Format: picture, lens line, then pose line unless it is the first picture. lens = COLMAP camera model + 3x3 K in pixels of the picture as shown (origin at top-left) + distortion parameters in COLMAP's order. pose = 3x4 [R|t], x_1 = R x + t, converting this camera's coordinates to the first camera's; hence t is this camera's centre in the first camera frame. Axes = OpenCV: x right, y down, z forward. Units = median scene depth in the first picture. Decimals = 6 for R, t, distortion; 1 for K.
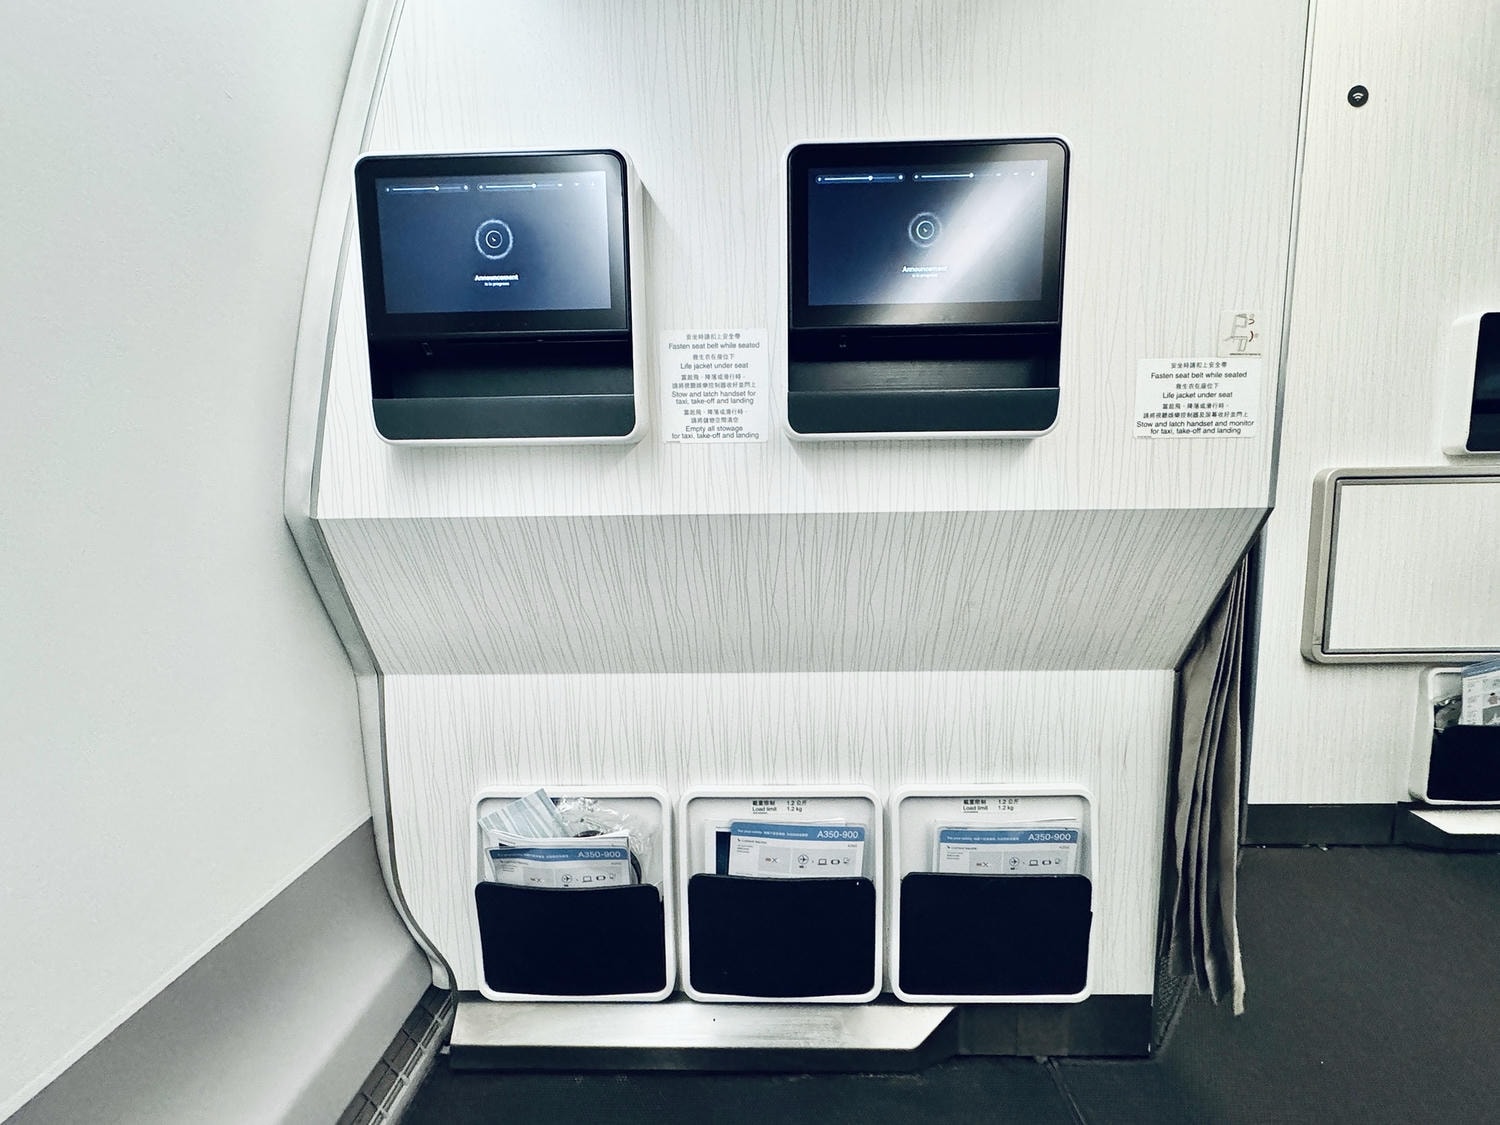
lens RADIAL K [[654.0, 0, 751.8], [0, 654.0, 564.8], [0, 0, 1]] dist [-0.000591, 0.000672]
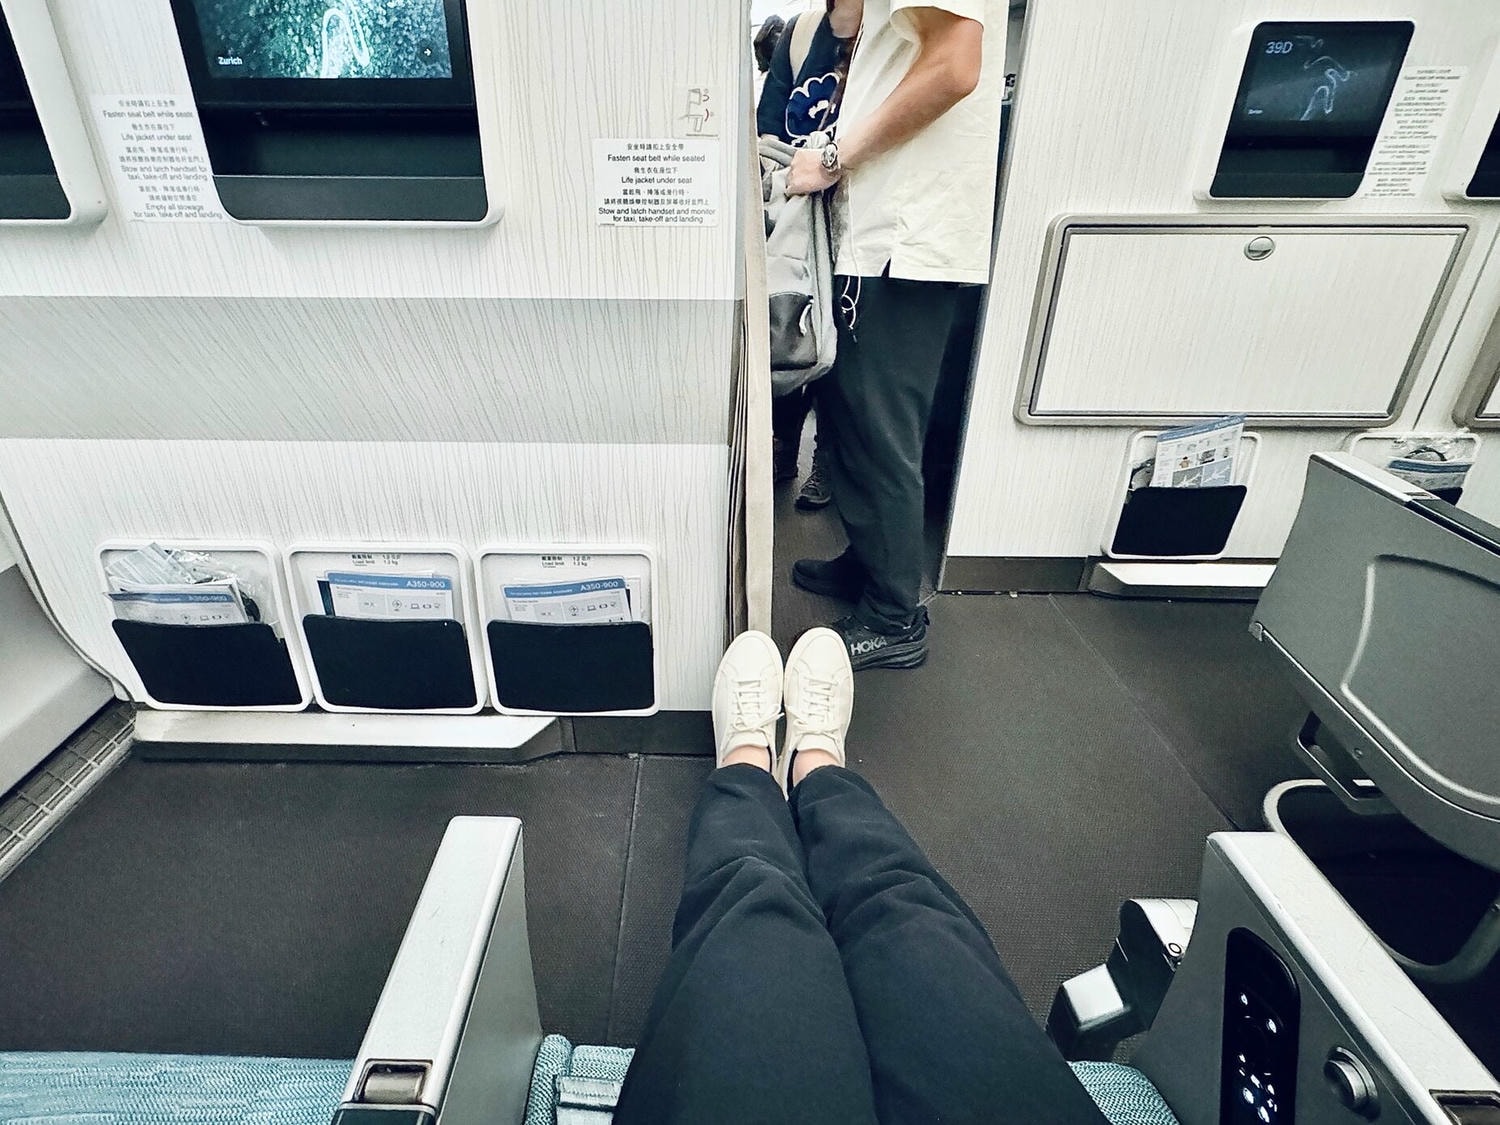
lens RADIAL K [[738.2, 0, 697.8], [0, 738.2, 517.3], [0, 0, 1]] dist [-0.000893, -0.000021]
pose [[0.999876, 0.012170, 0.010008, 0.580563], [-0.014730, 0.947505, 0.319402, -0.106409], [-0.005595, -0.319509, 0.947567, -0.162831]]
